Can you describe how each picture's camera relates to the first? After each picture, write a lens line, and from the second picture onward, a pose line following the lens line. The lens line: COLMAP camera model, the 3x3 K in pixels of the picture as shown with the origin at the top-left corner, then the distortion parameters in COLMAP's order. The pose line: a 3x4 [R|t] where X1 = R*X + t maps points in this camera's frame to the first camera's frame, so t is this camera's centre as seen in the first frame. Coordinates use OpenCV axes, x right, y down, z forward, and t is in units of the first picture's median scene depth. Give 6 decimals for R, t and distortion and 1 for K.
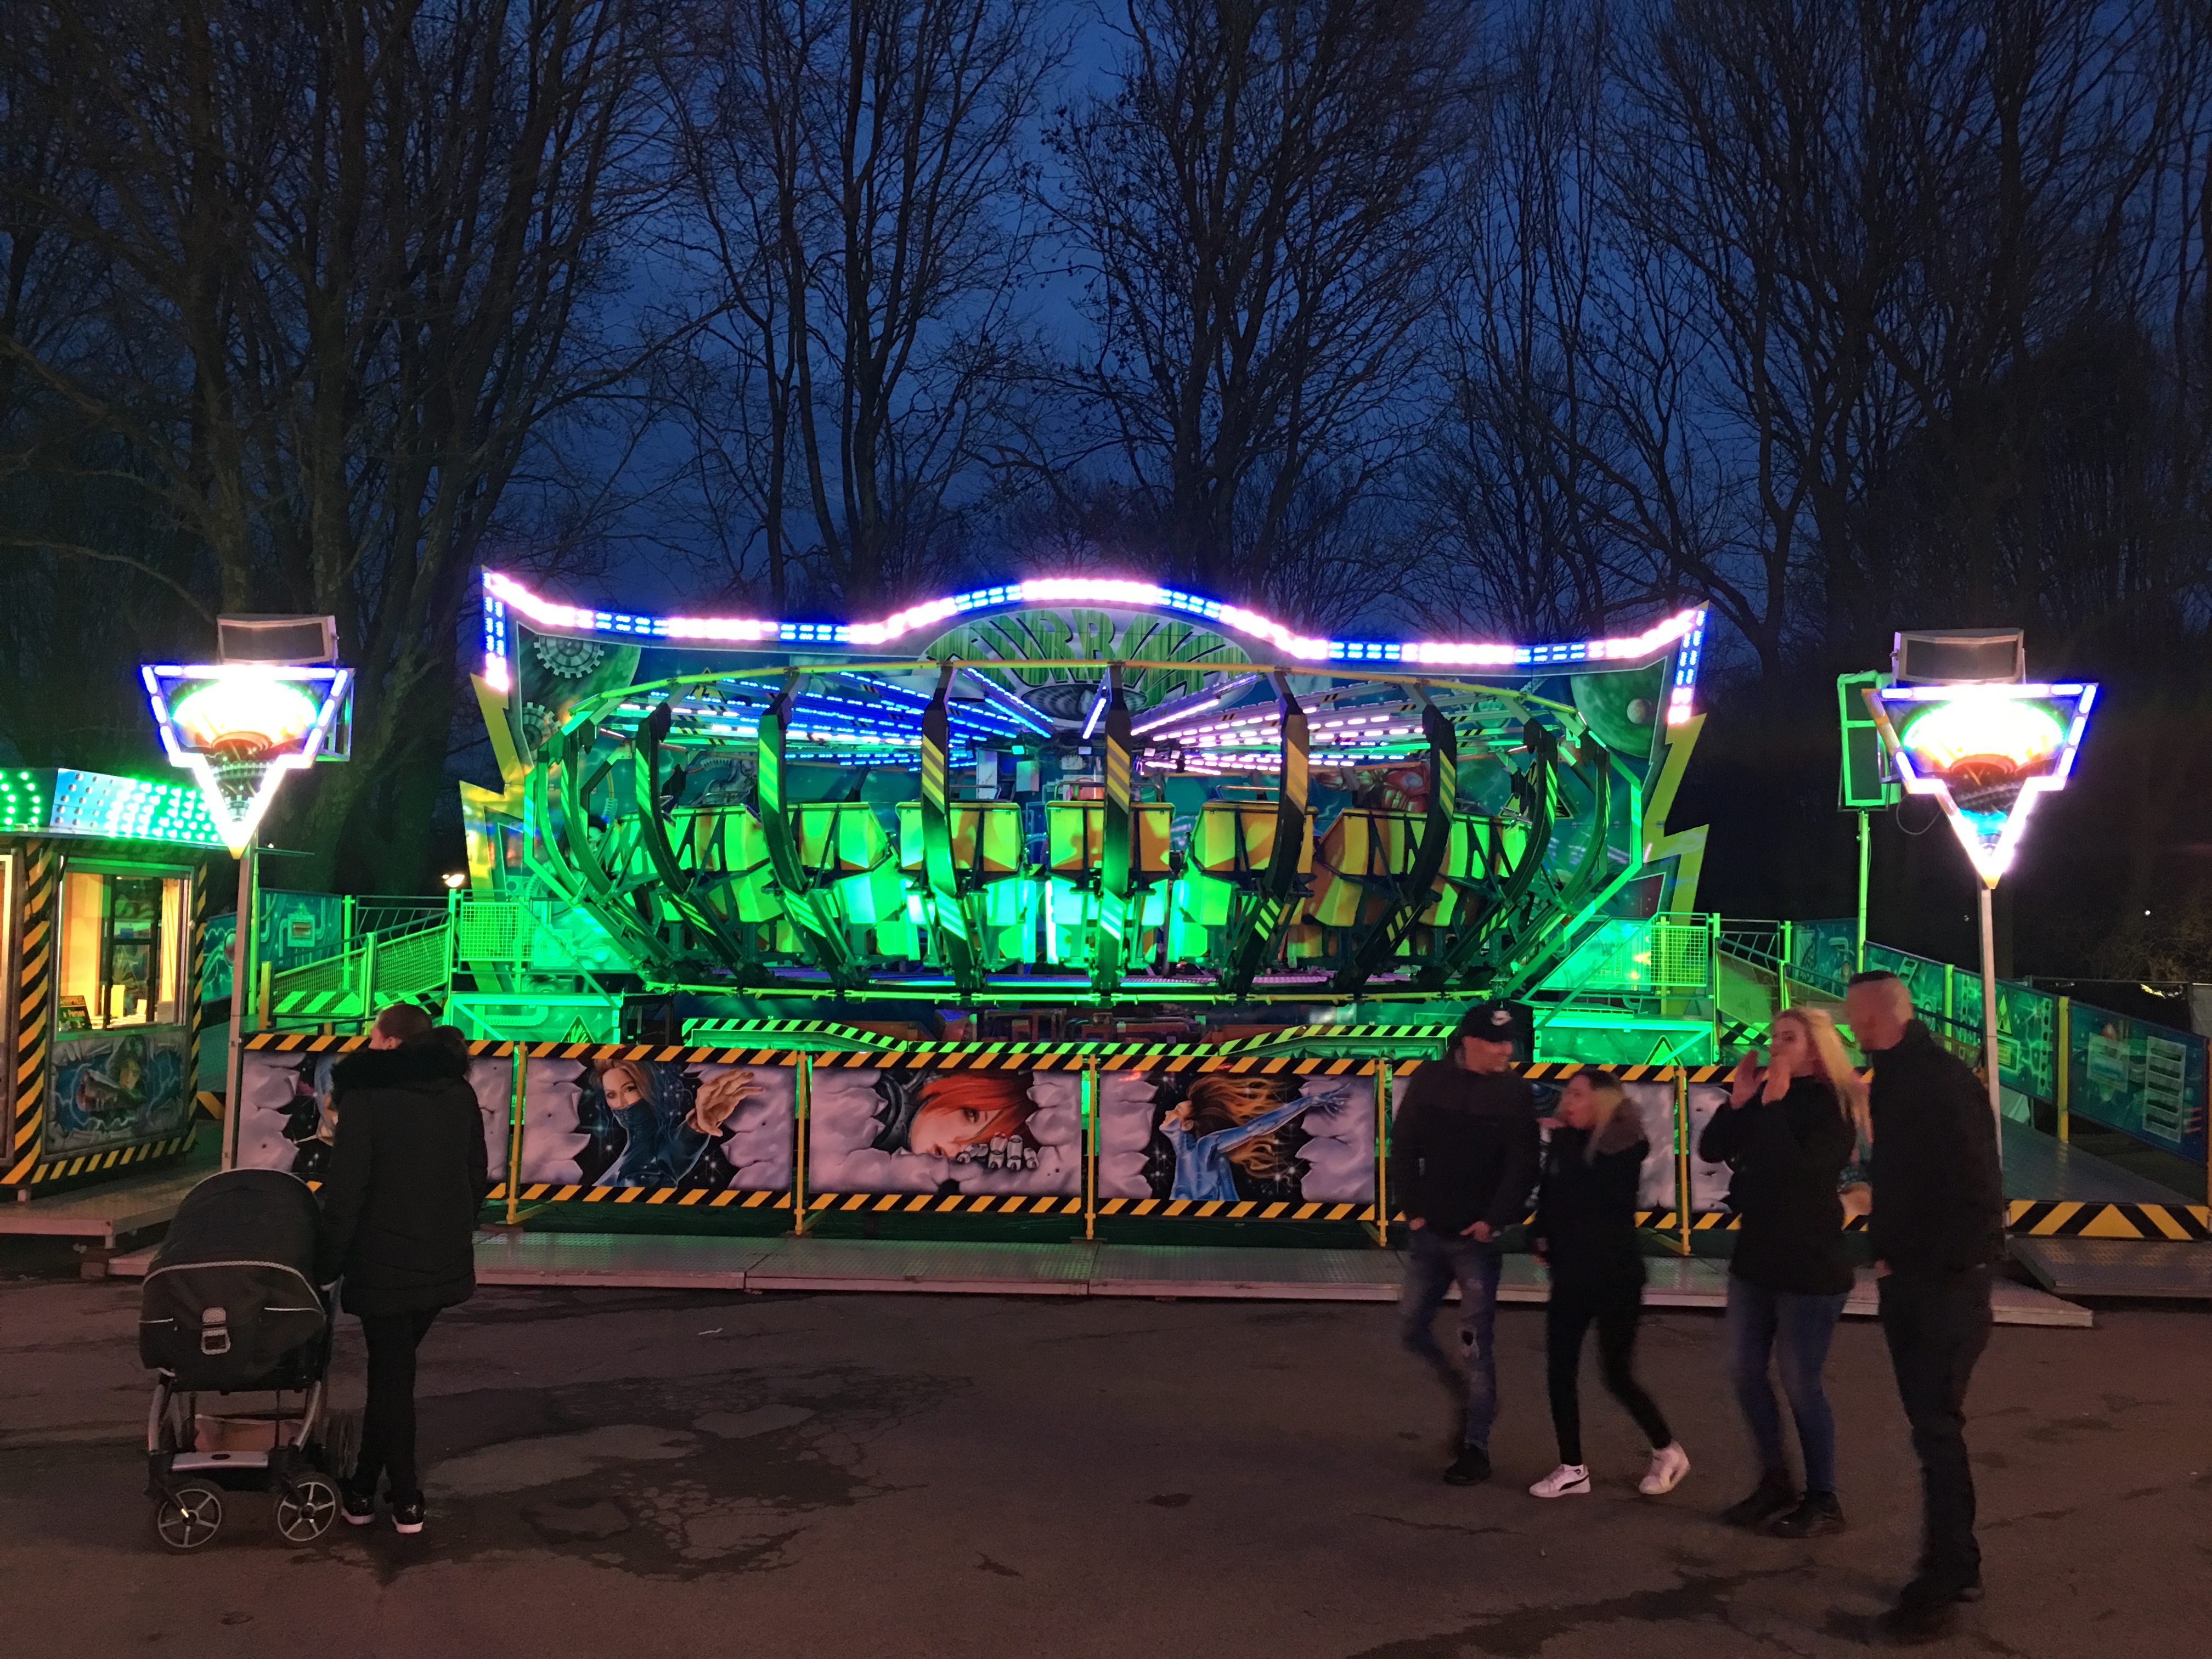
lens RADIAL K [[1860.1, 0, 1096.1], [0, 1860.1, 839.3], [0, 0, 1]] dist [0.061125, -0.066013]
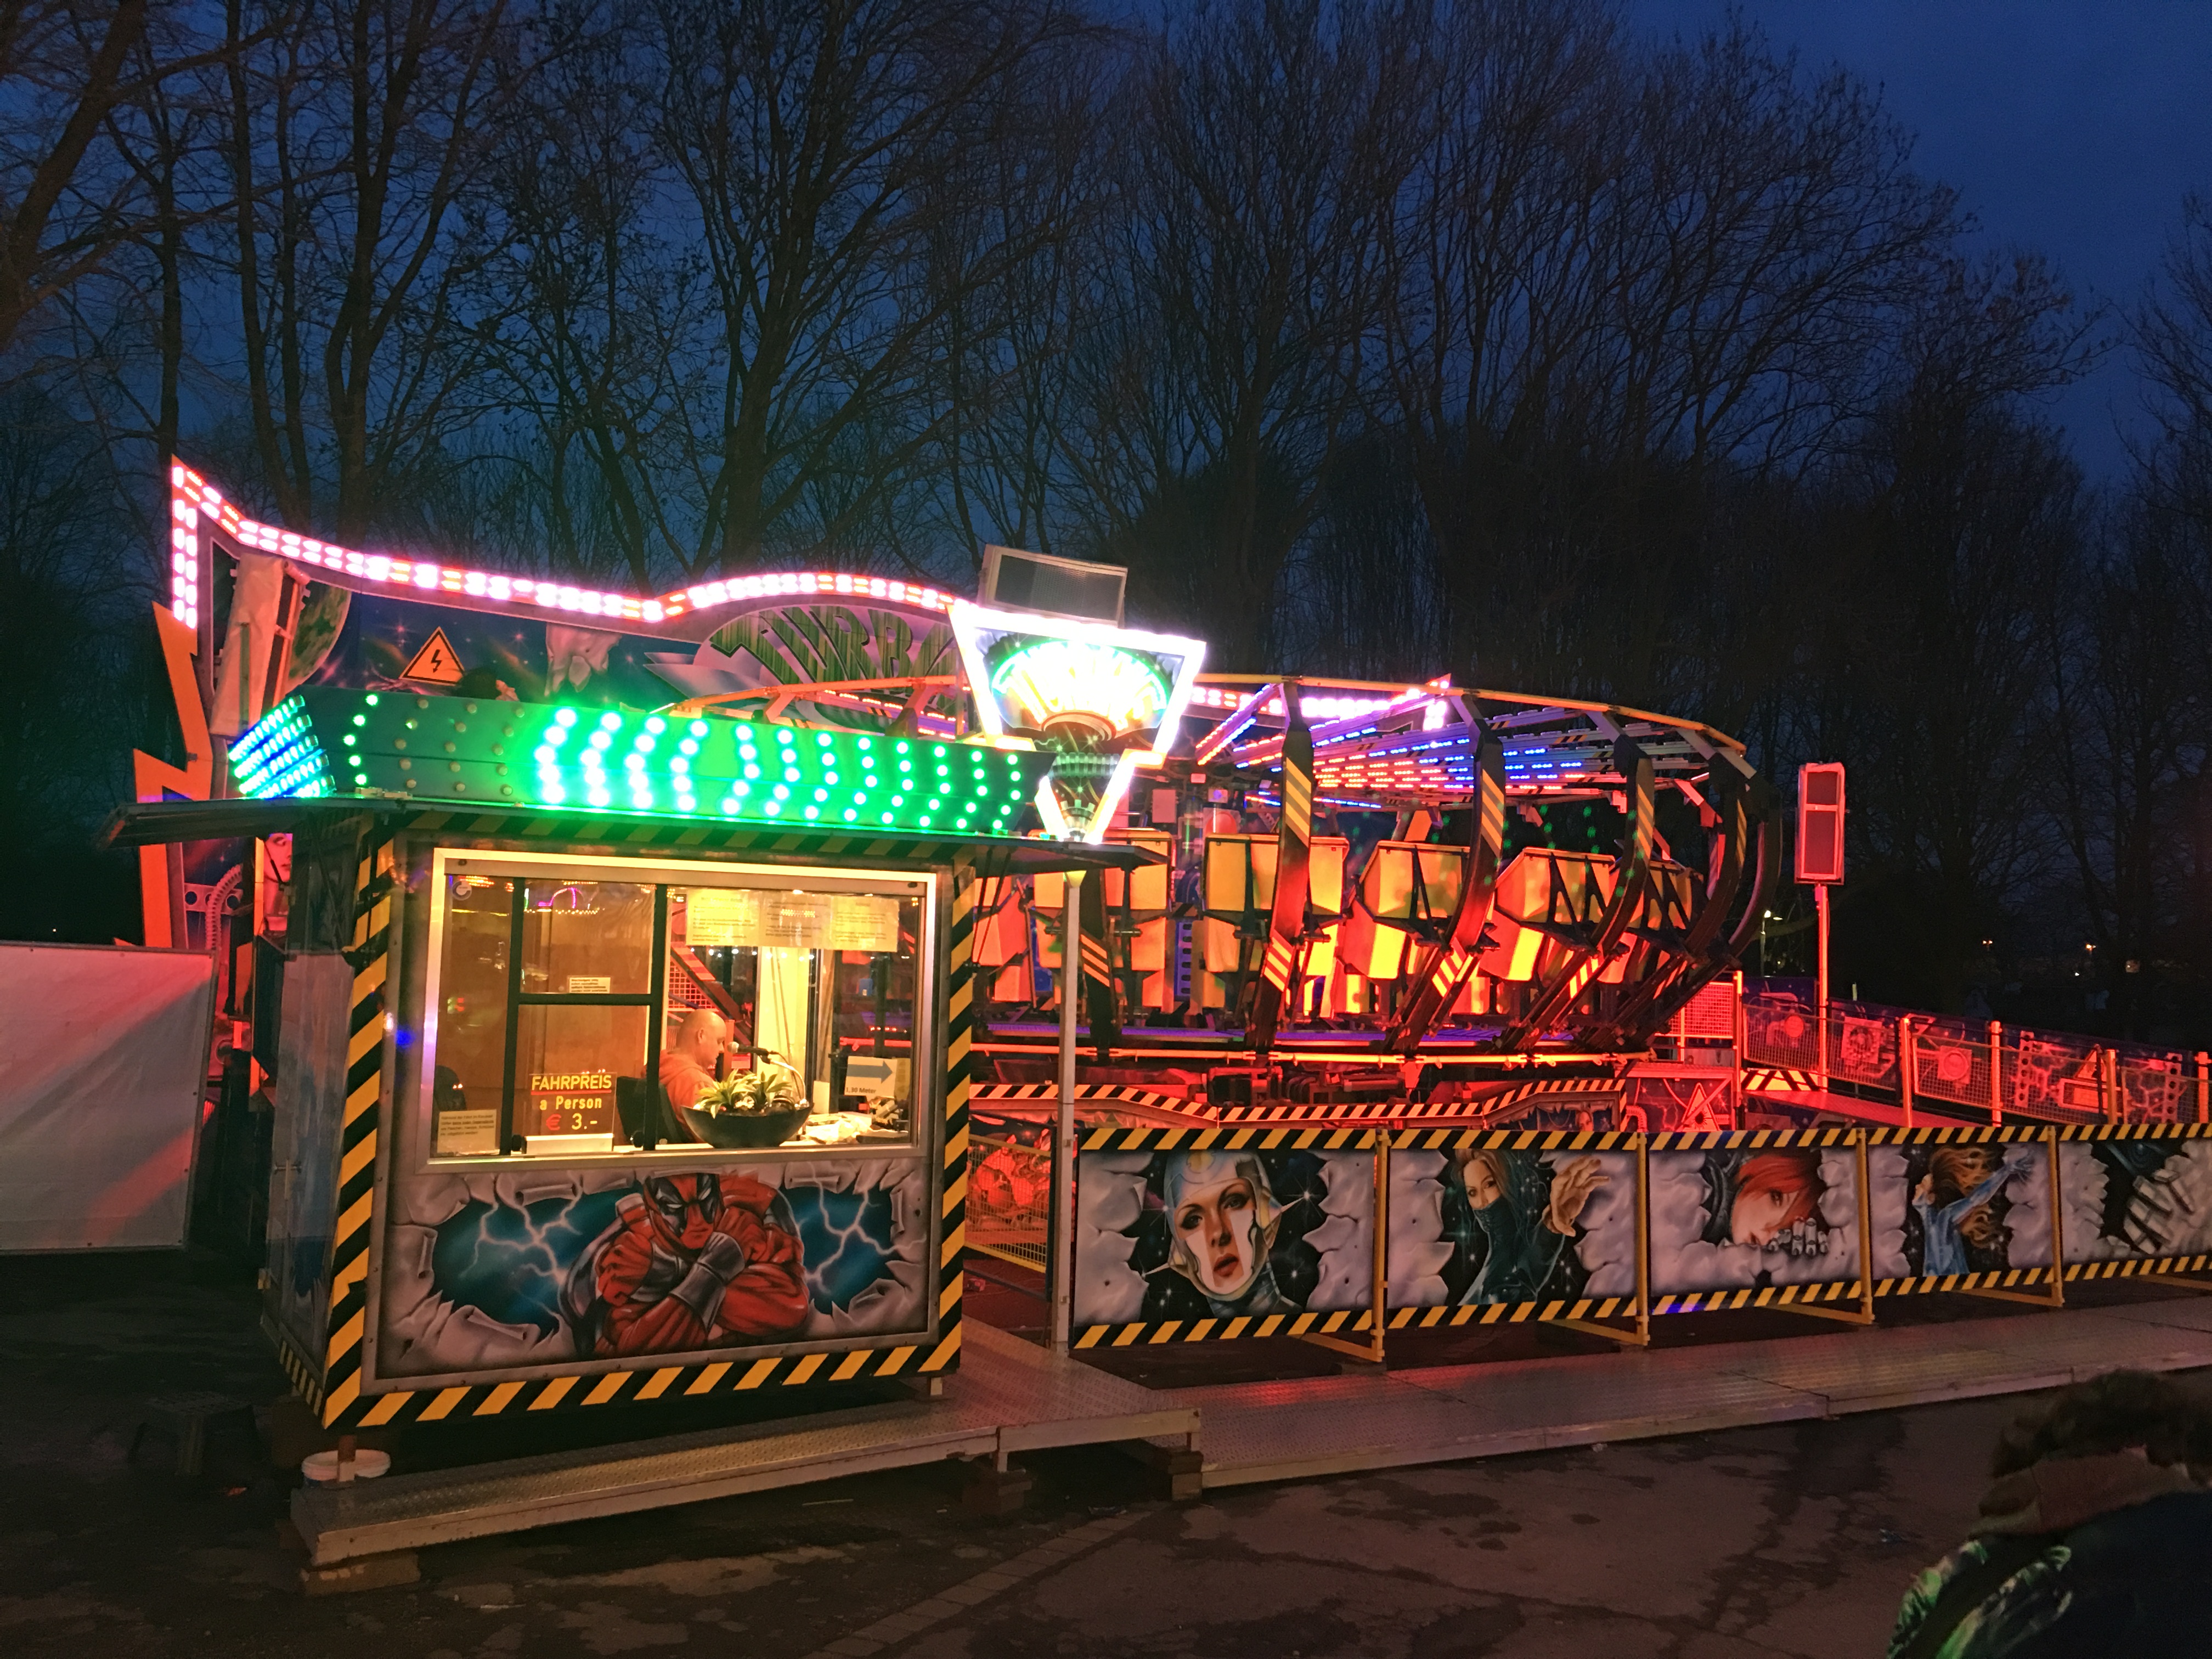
lens RADIAL K [[1860.1, 0, 1099.7], [0, 1860.1, 817.5], [0, 0, 1]] dist [0.061125, -0.066013]
pose [[0.844137, 0.058426, 0.532934, -0.849859], [-0.046033, 0.998272, -0.036528, 0.009679], [-0.534147, 0.006302, 0.845368, 0.393446]]
